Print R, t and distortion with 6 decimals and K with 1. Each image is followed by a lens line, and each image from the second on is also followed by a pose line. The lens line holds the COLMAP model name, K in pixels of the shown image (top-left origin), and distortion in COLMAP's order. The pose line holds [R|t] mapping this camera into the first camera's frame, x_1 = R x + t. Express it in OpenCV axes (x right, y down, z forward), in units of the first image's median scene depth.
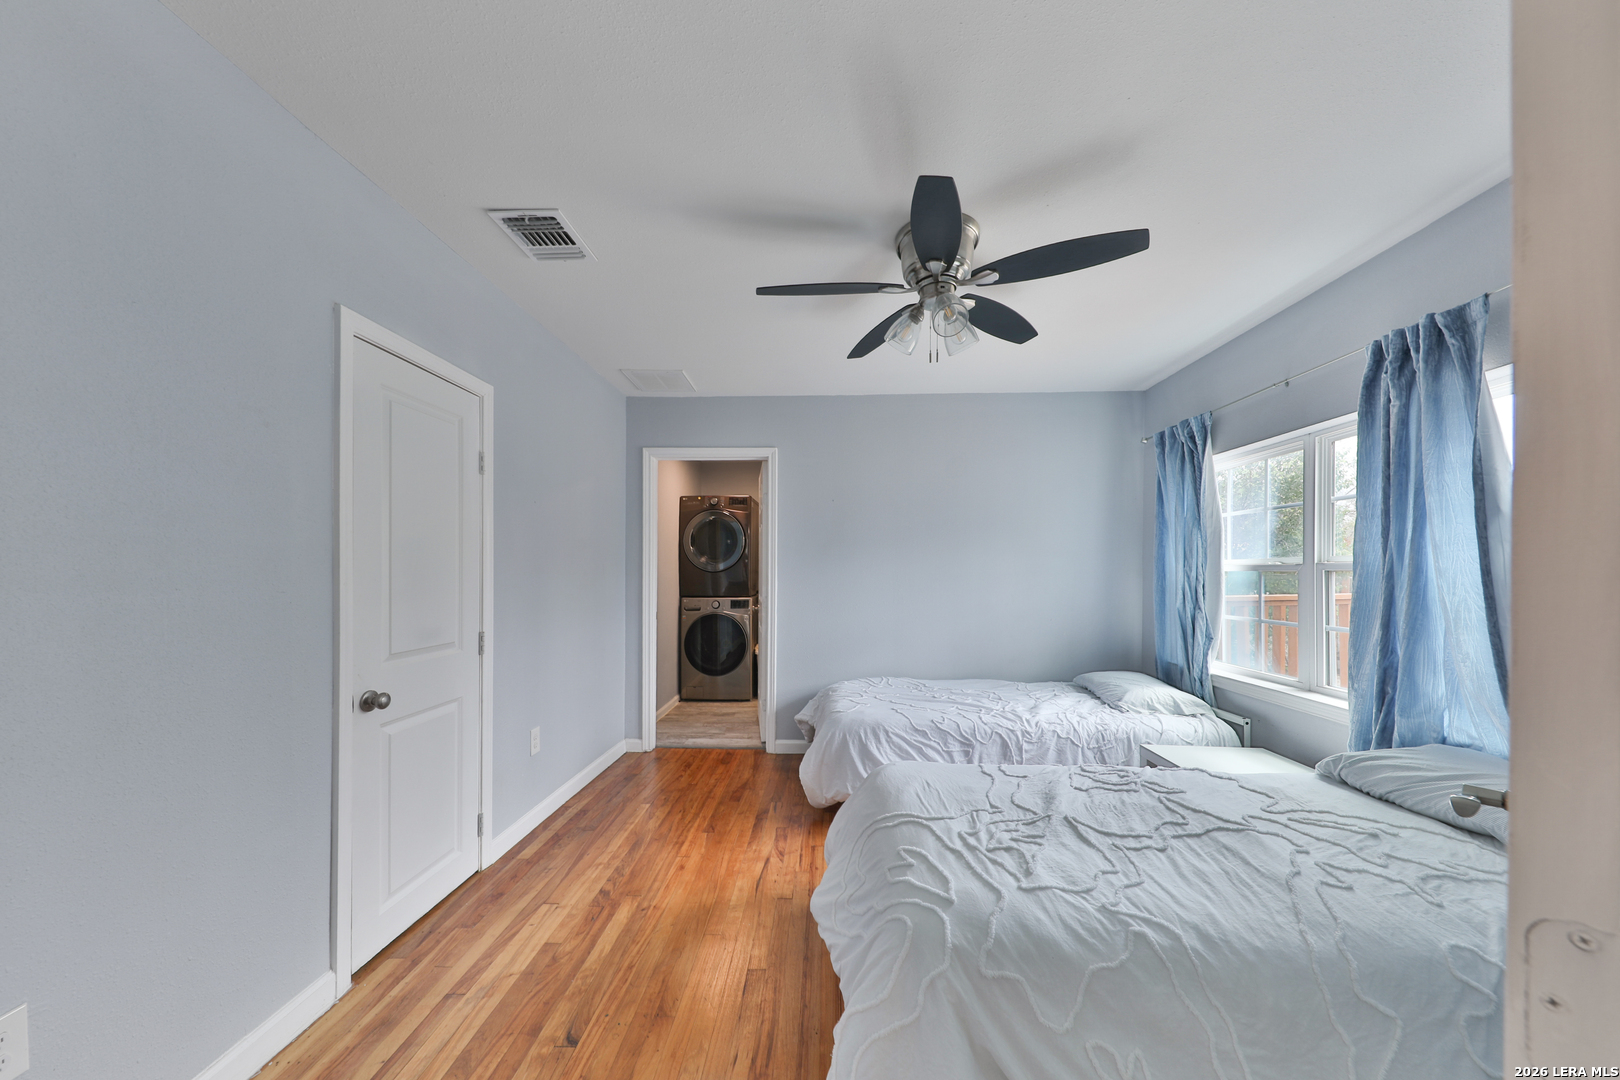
lens RADIAL K [[545.9, 0, 833.4], [0, 545.9, 568.8], [0, 0, 1]] dist [0.010209, -0.002835]
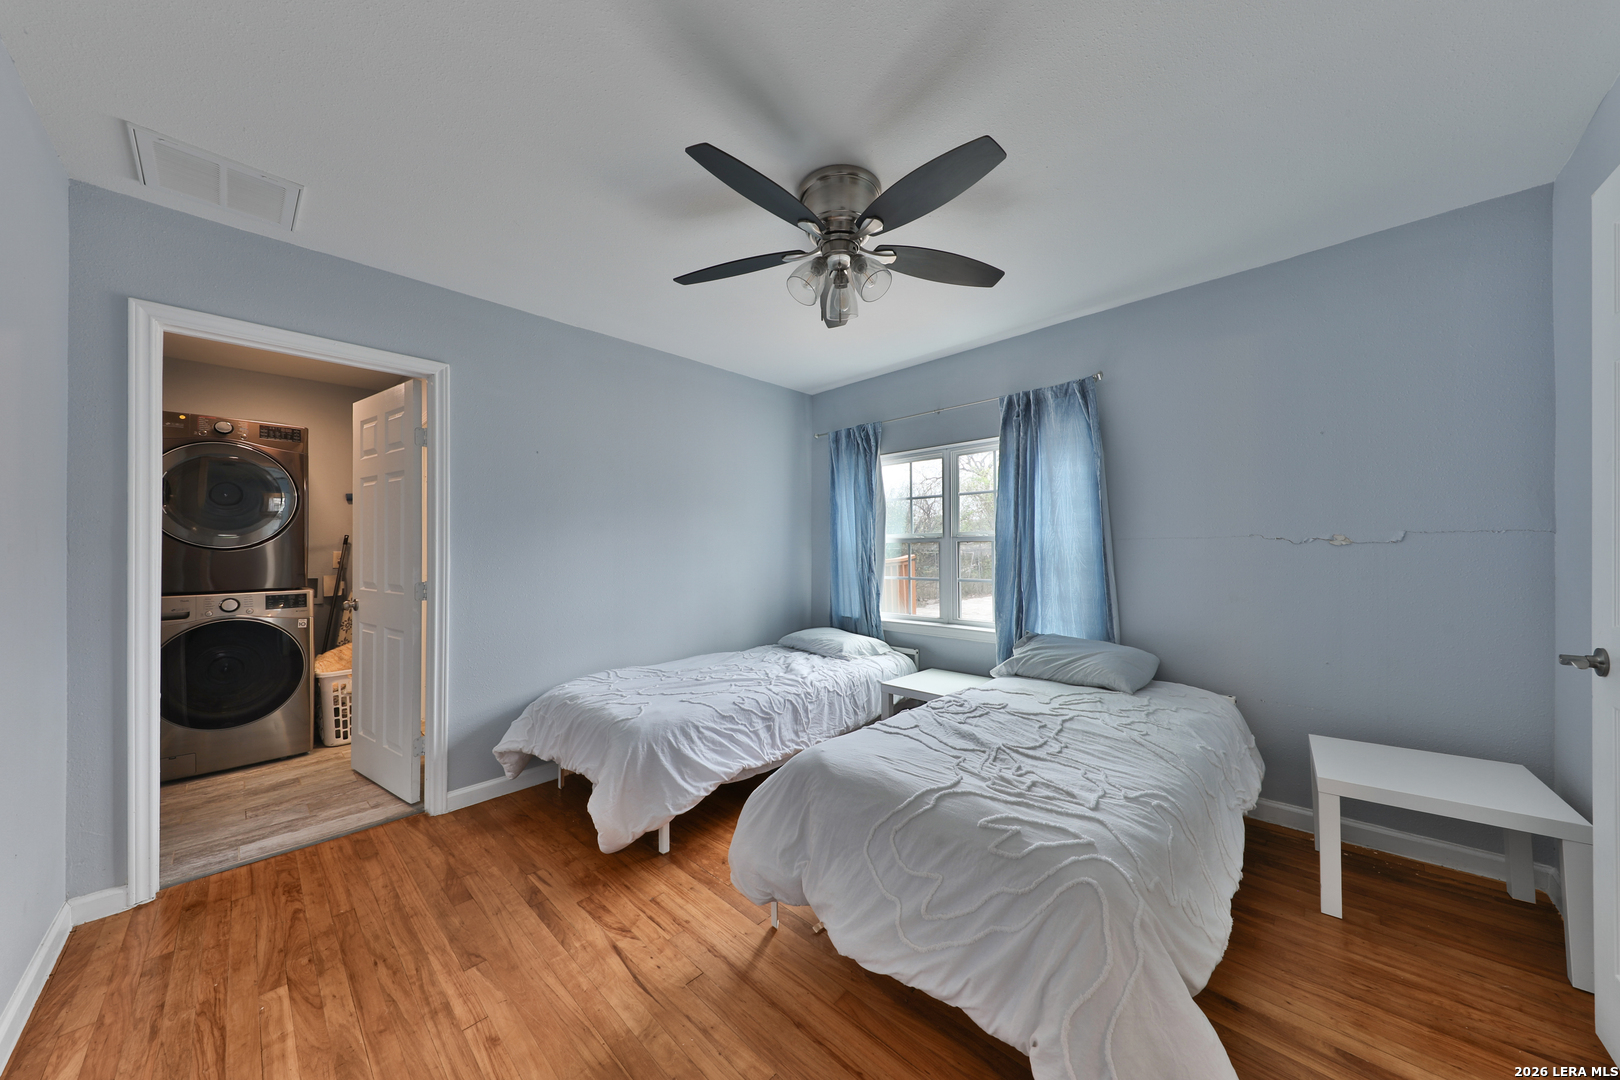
lens RADIAL K [[522.2, 0, 814.4], [0, 522.2, 542.7], [0, 0, 1]] dist [0.012438, -0.001131]
pose [[0.682449, 0.000880, 0.730932, -0.381347], [0.005972, 0.999959, -0.006781, 0.012852], [-0.730908, 0.008993, 0.682416, 0.296052]]
